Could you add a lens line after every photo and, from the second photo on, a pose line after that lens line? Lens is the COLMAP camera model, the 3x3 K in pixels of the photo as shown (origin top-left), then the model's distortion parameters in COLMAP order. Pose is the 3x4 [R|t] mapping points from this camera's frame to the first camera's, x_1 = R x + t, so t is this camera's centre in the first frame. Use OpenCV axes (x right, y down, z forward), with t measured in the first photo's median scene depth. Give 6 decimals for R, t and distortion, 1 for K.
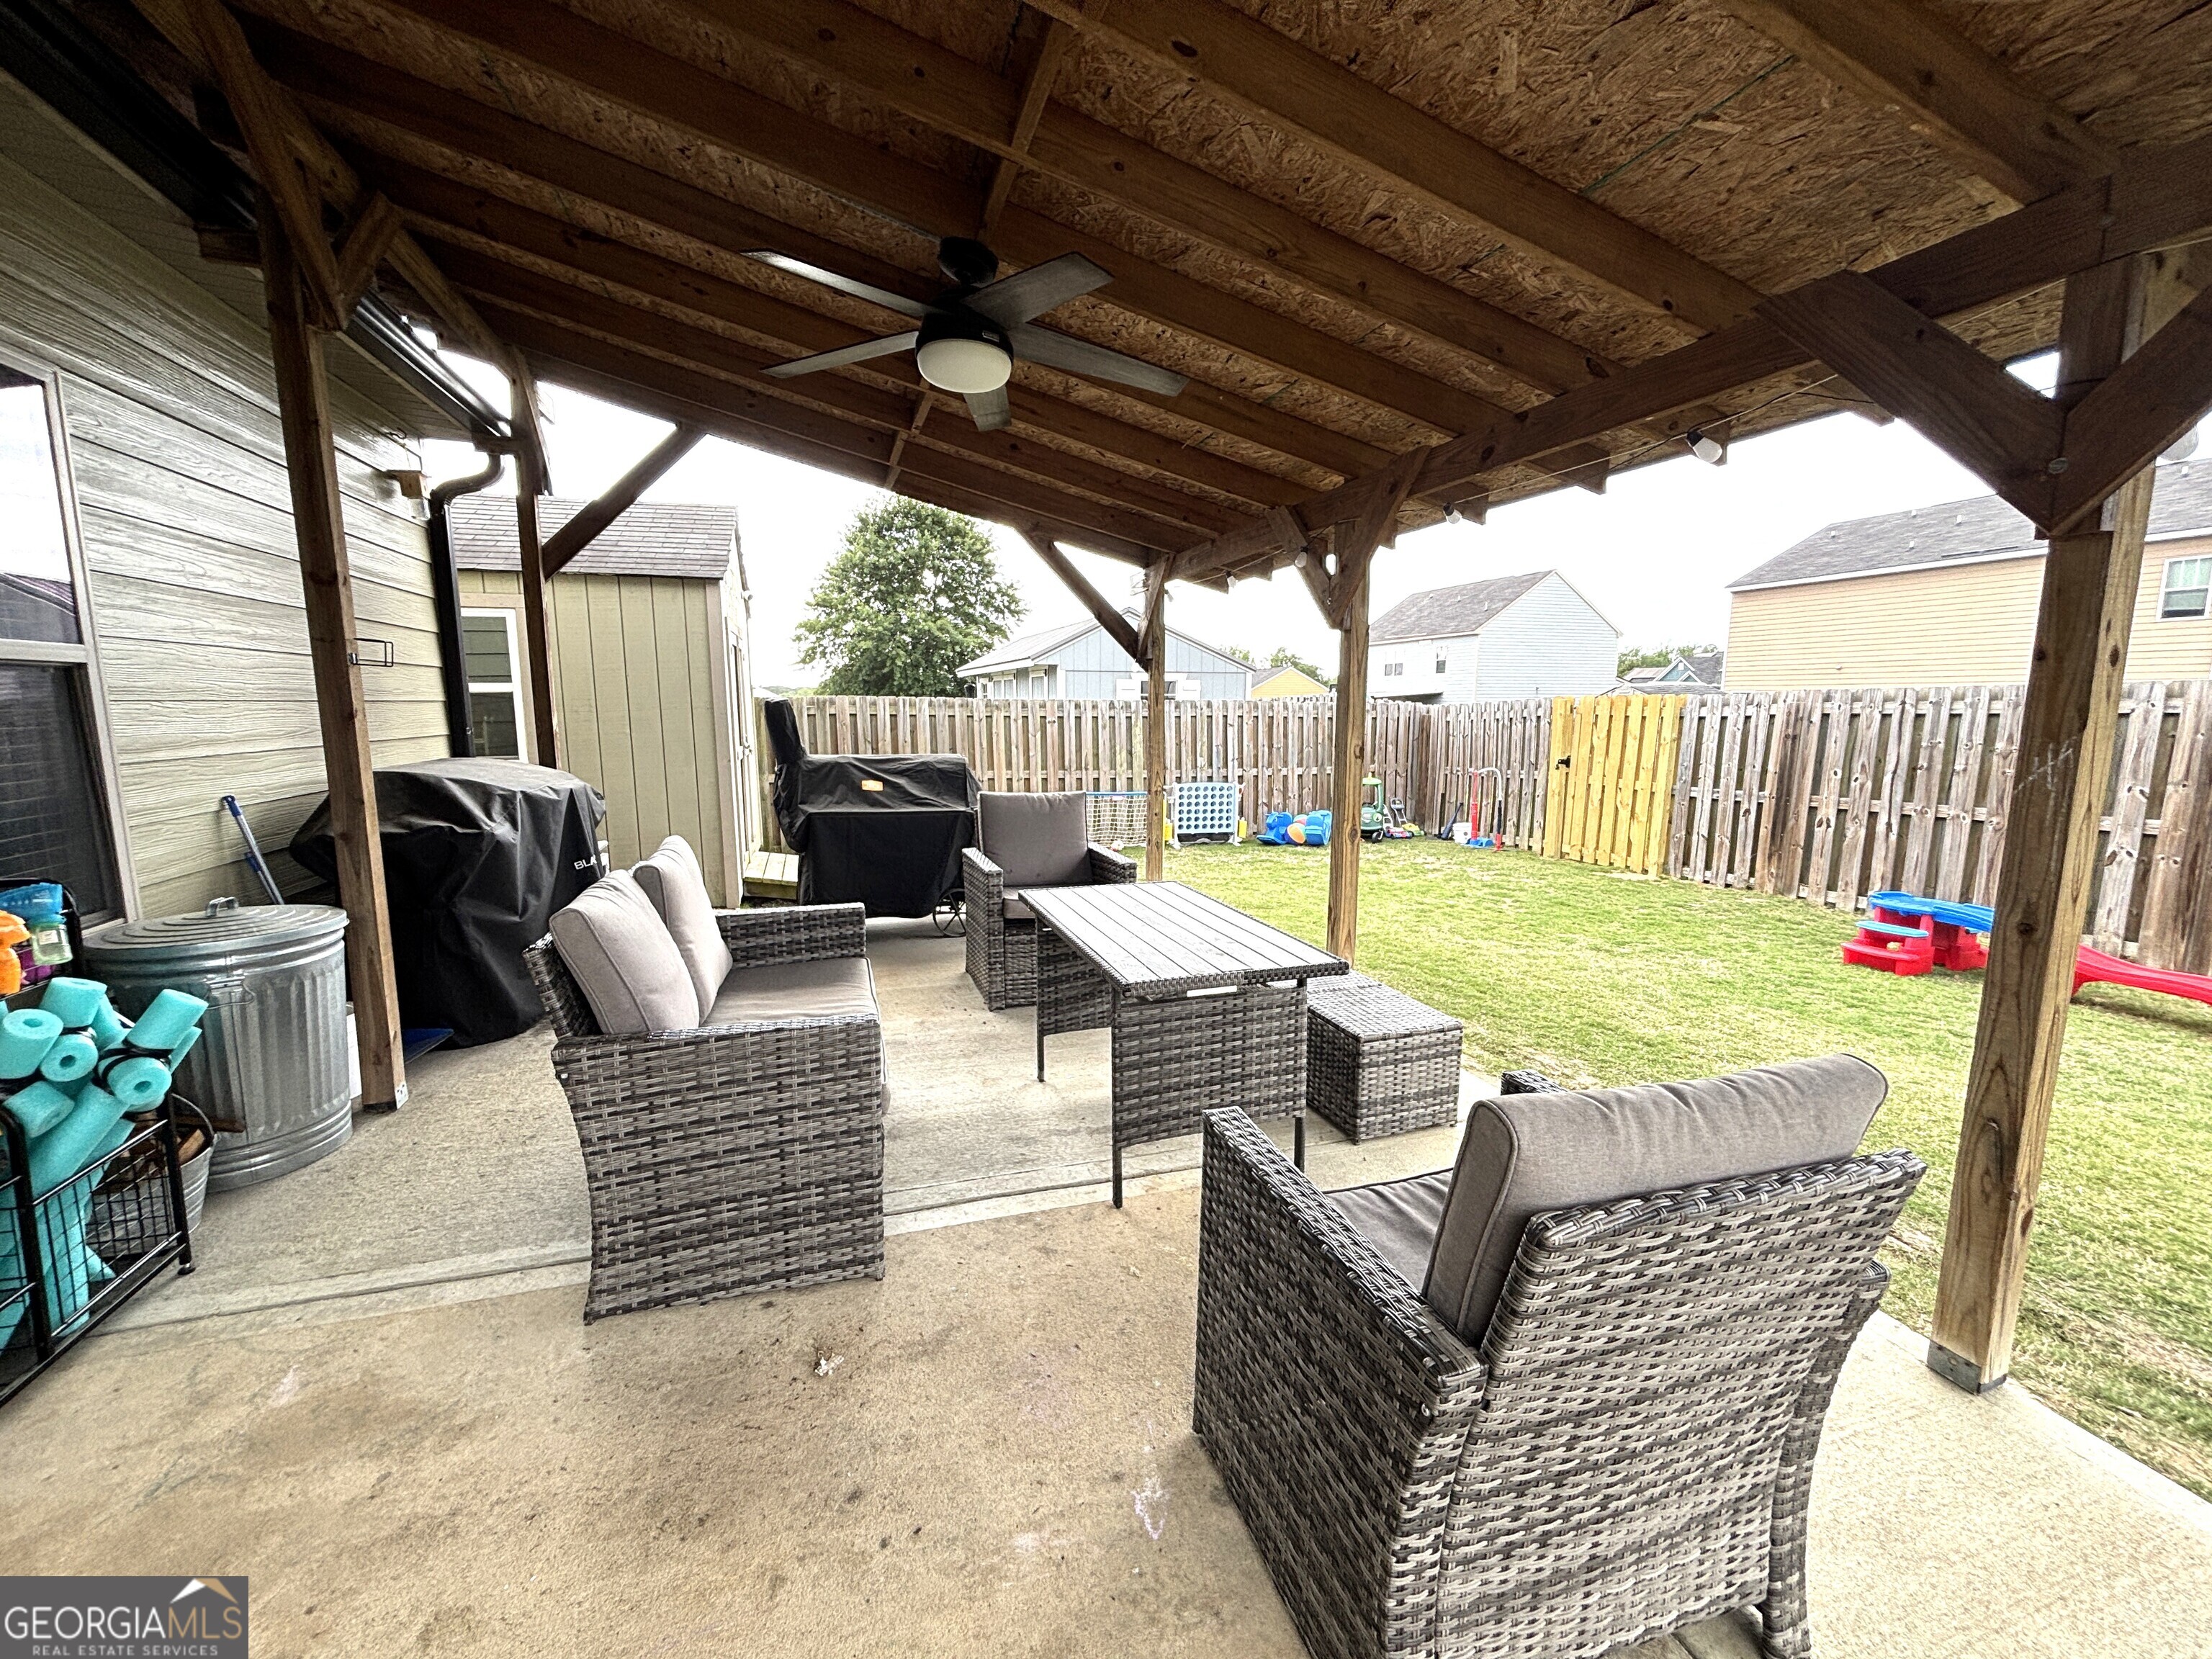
lens RADIAL K [[880.2, 0, 1106.0], [0, 880.2, 829.5], [0, 0, 1]] dist [-0.000177, -0.000004]
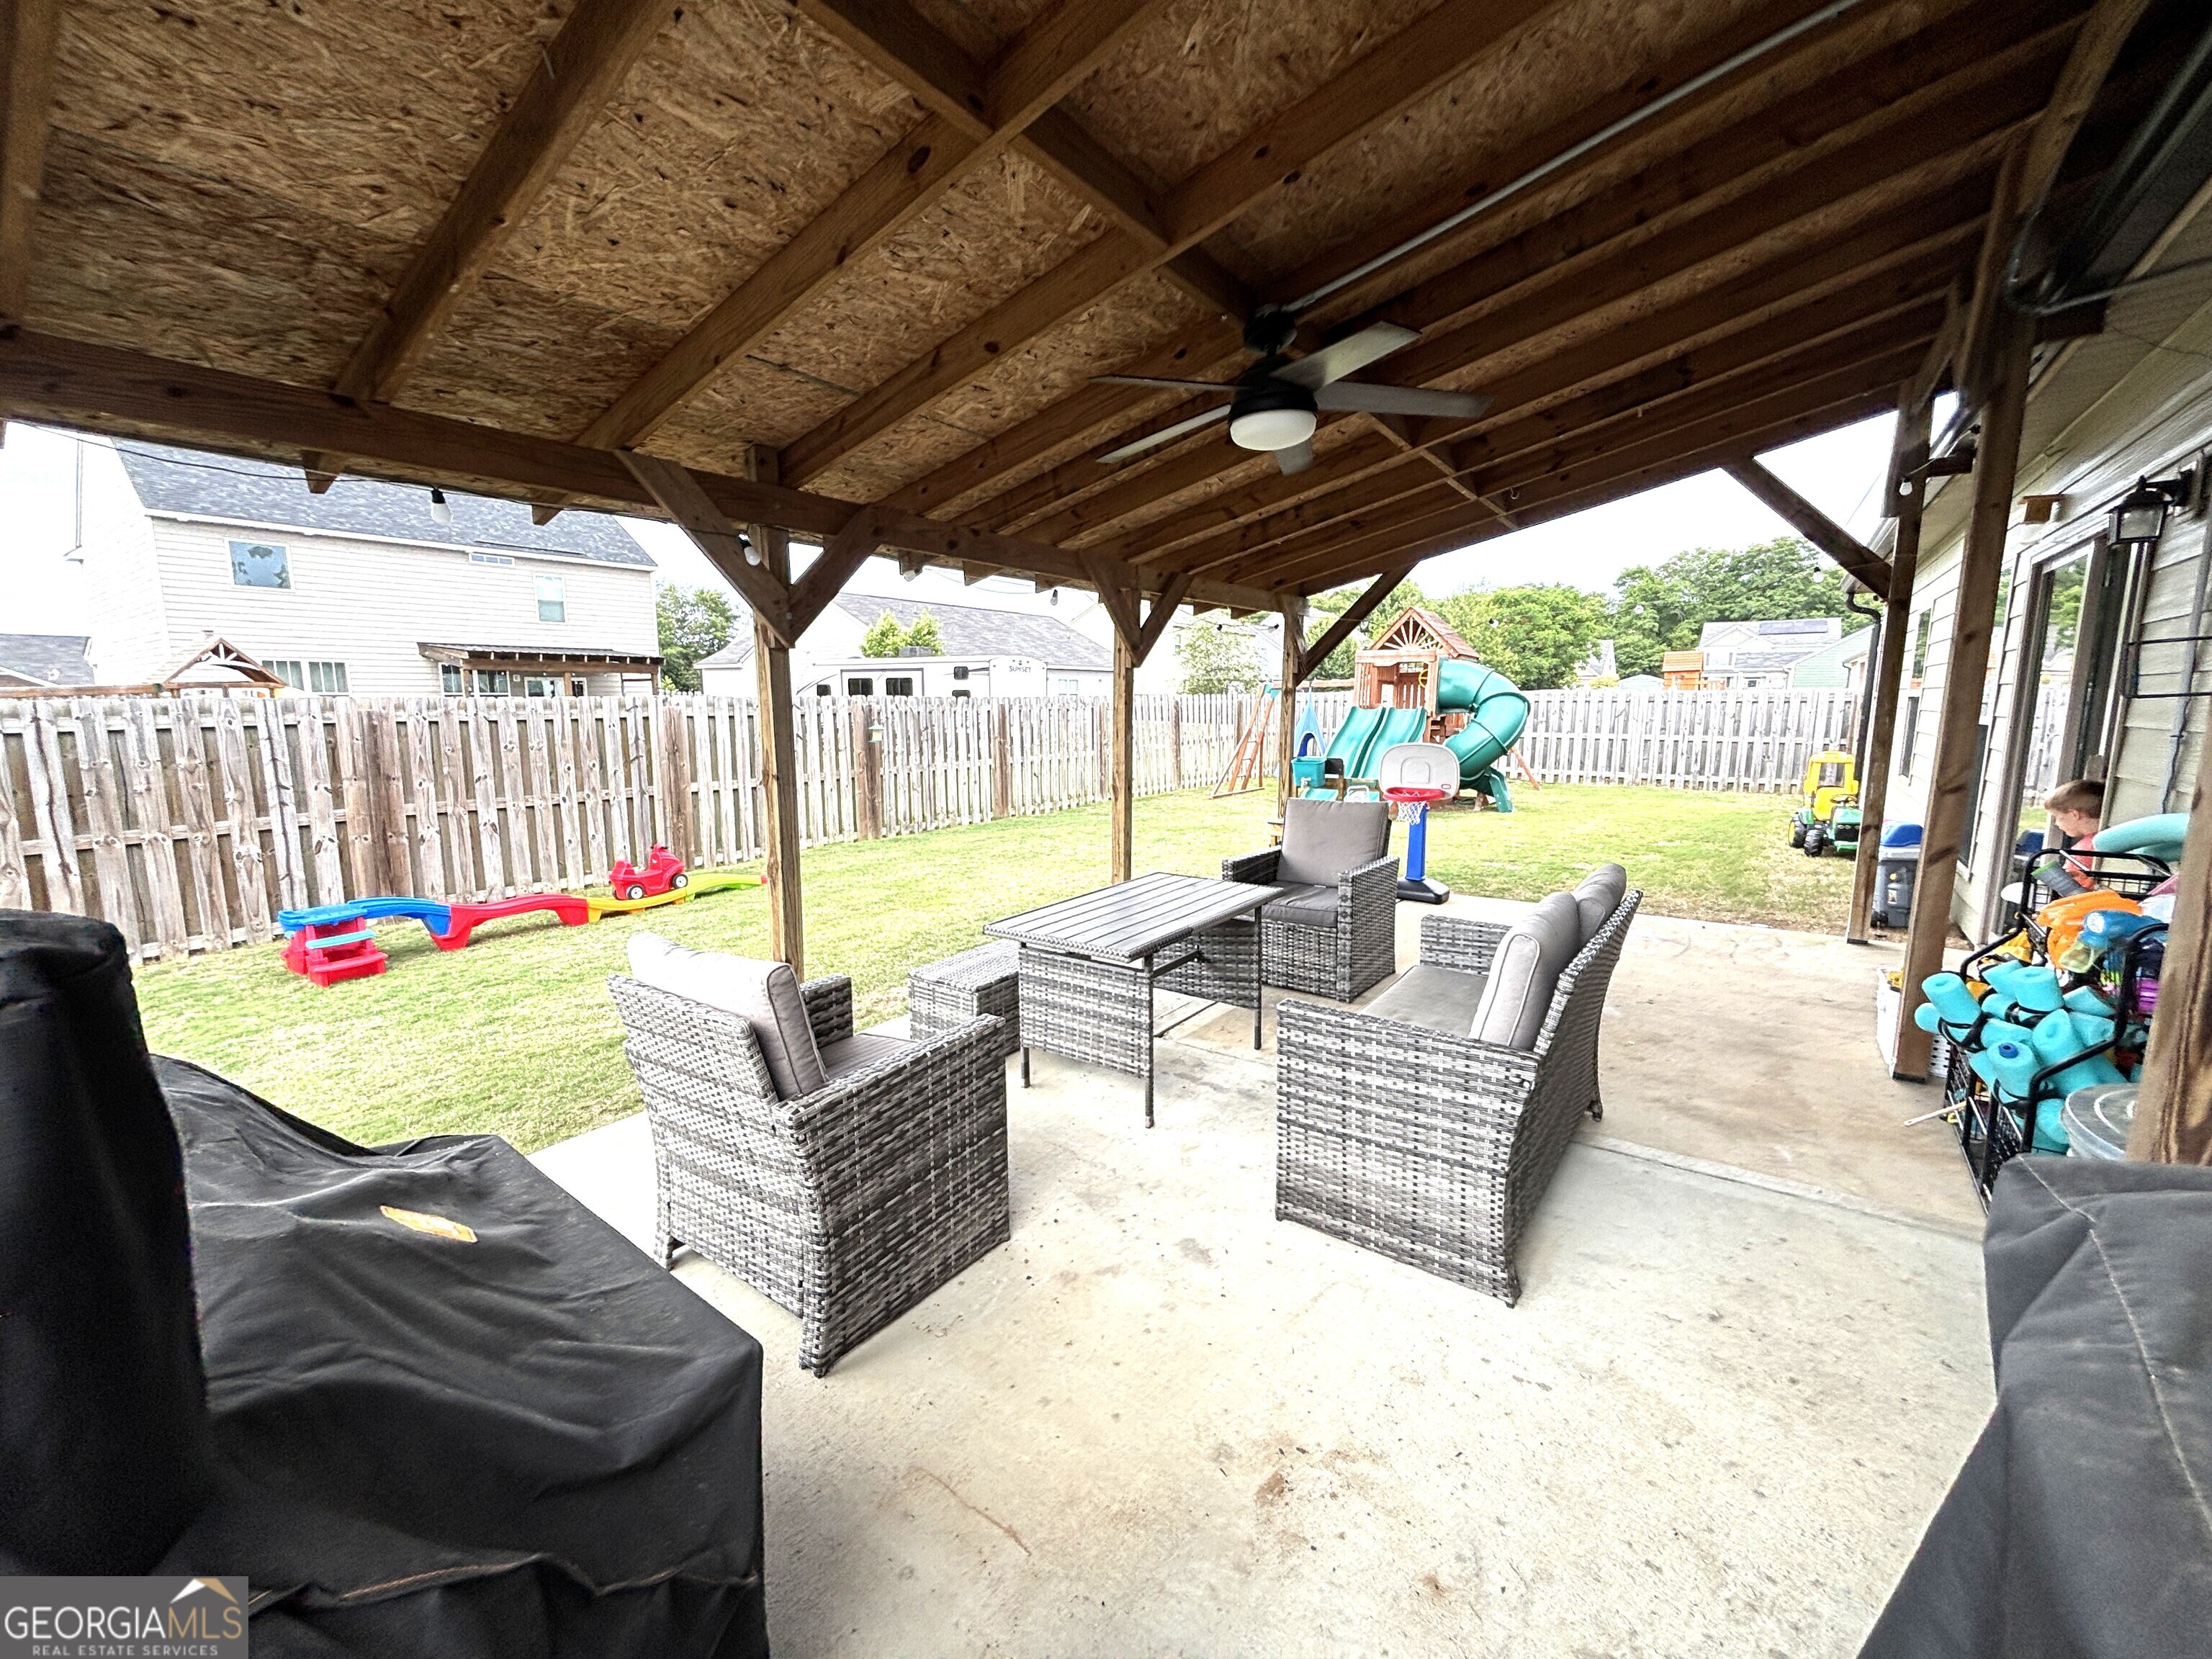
lens RADIAL K [[880.2, 0, 1106.0], [0, 880.2, 829.5], [0, 0, 1]] dist [-0.000177, -0.000004]
pose [[-0.574042, -0.119200, 0.810103, -0.416400], [0.122917, 0.965592, 0.229179, -0.132358], [-0.809547, 0.231134, -0.539639, 0.790714]]
